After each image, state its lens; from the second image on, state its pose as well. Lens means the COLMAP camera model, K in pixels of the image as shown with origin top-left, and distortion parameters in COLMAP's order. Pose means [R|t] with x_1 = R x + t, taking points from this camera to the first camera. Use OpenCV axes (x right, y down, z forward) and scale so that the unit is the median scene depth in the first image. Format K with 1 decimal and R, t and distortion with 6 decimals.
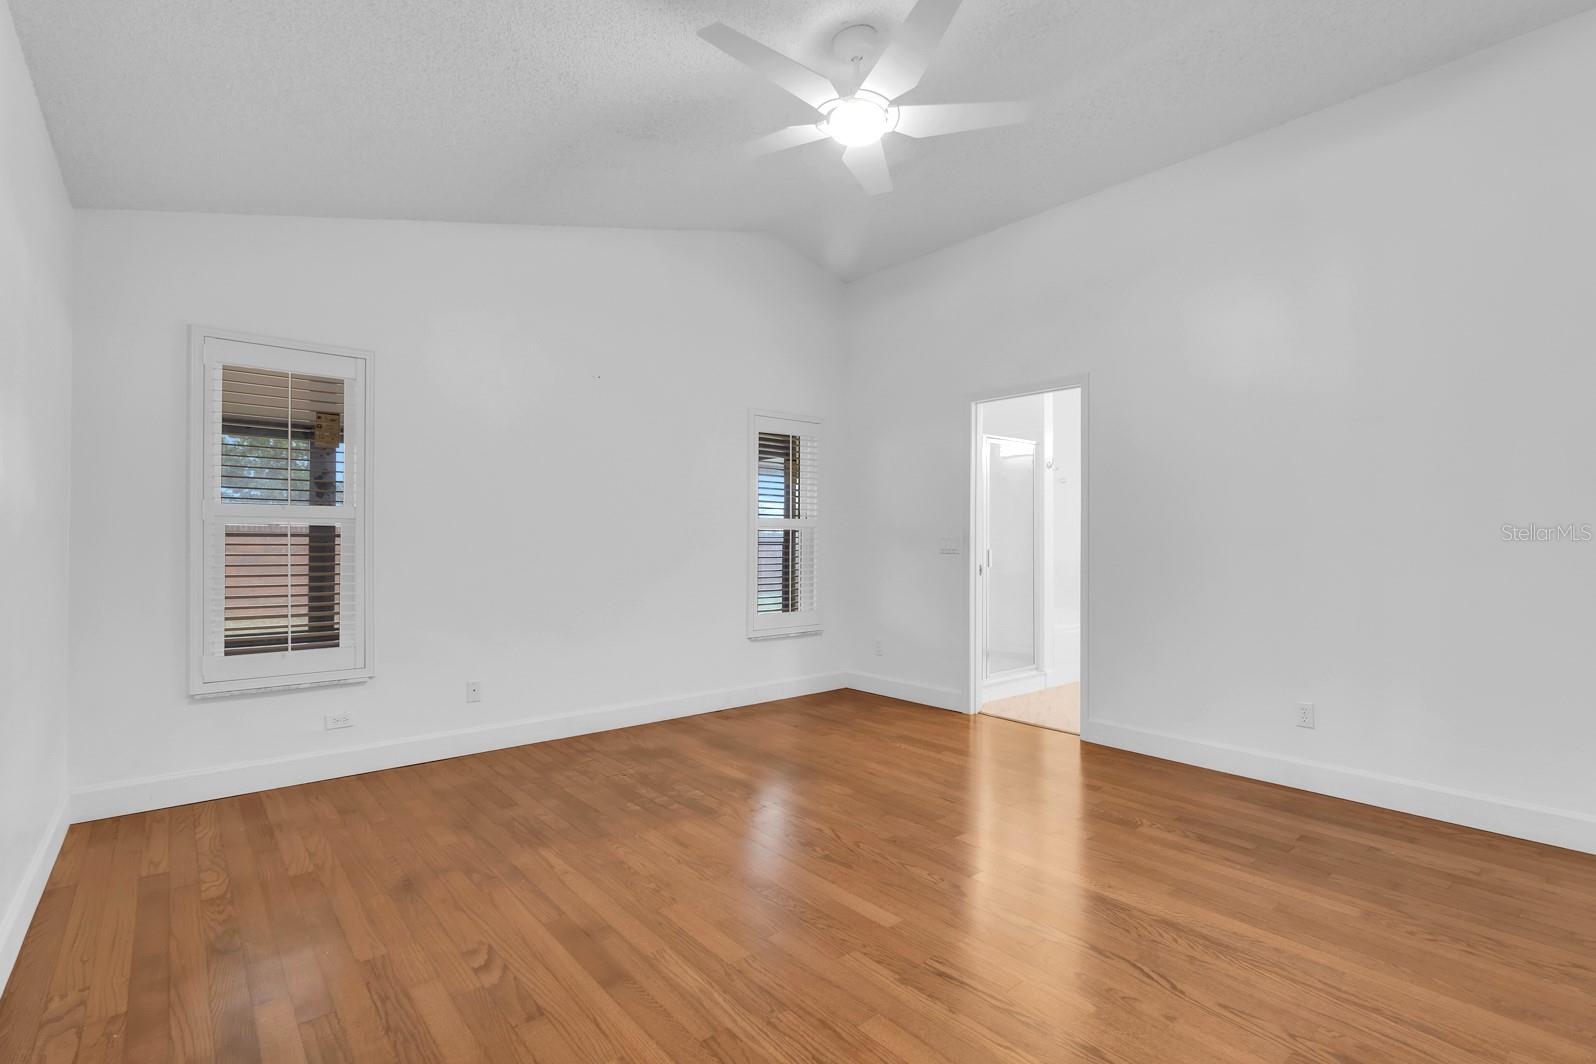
lens RADIAL K [[750.6, 0, 794.8], [0, 750.6, 522.3], [0, 0, 1]] dist [-0.000311, -0.000182]
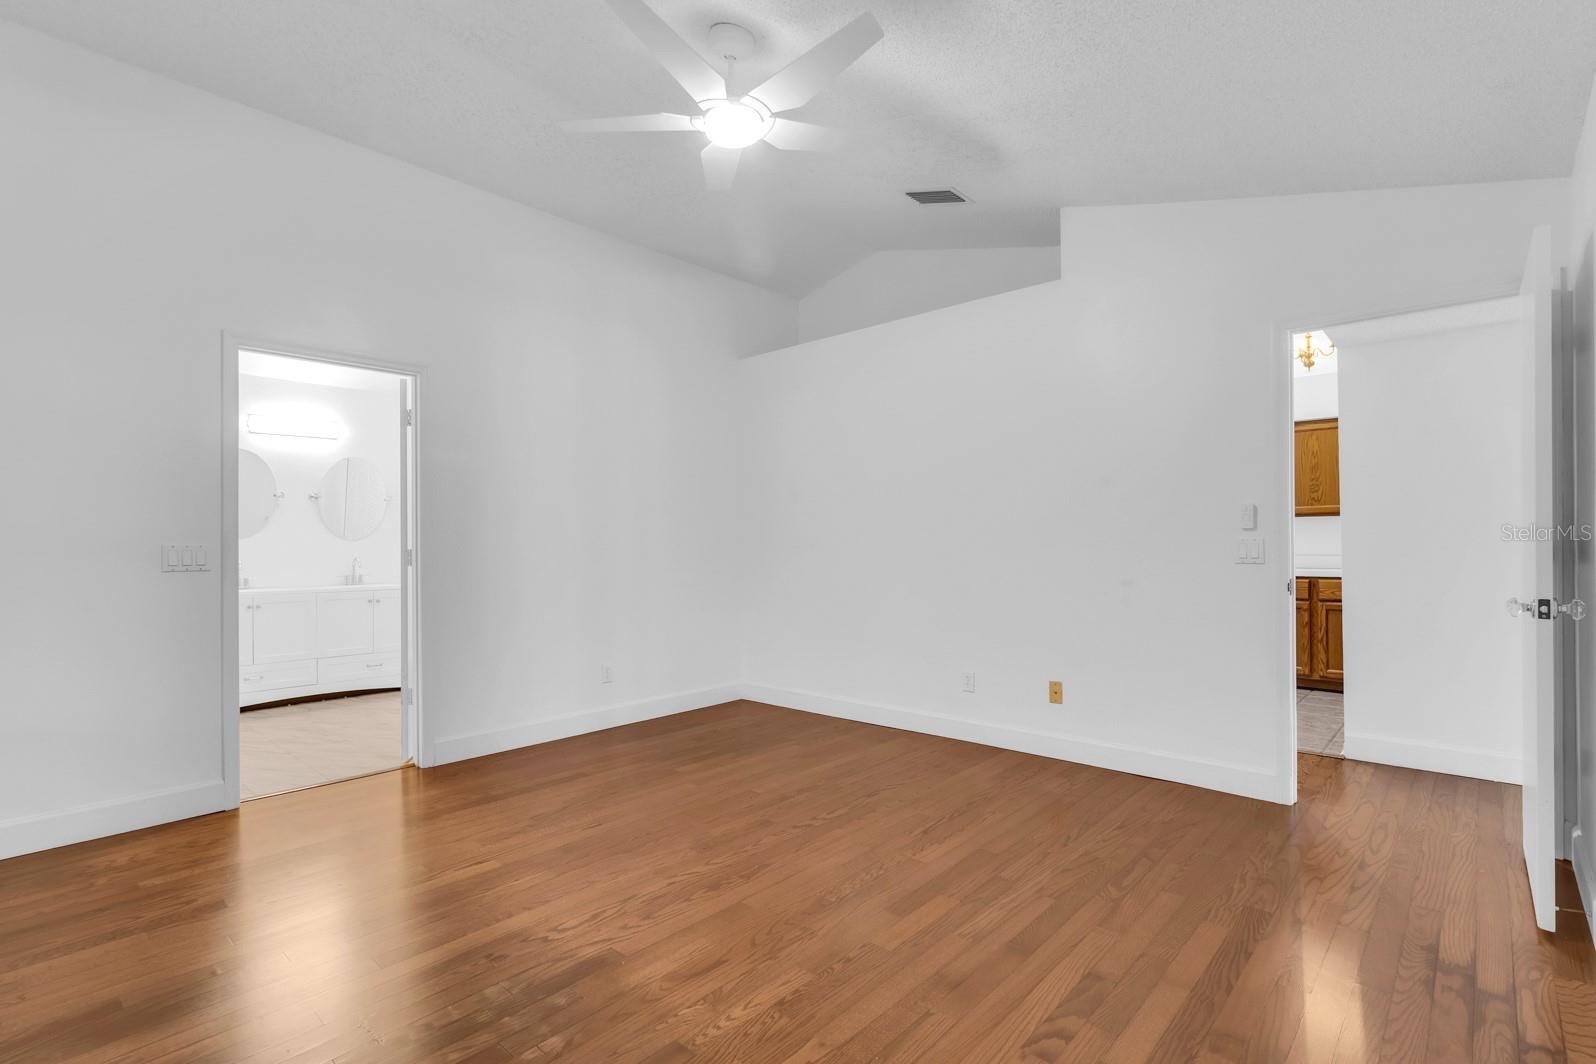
lens RADIAL K [[740.6, 0, 803.7], [0, 740.6, 519.0], [0, 0, 1]] dist [0.002357, 0.000109]
pose [[-0.133923, 0.027086, 0.990621, -0.950881], [-0.014299, 0.999470, -0.029261, 0.007540], [-0.990889, -0.018083, -0.133465, 1.076777]]
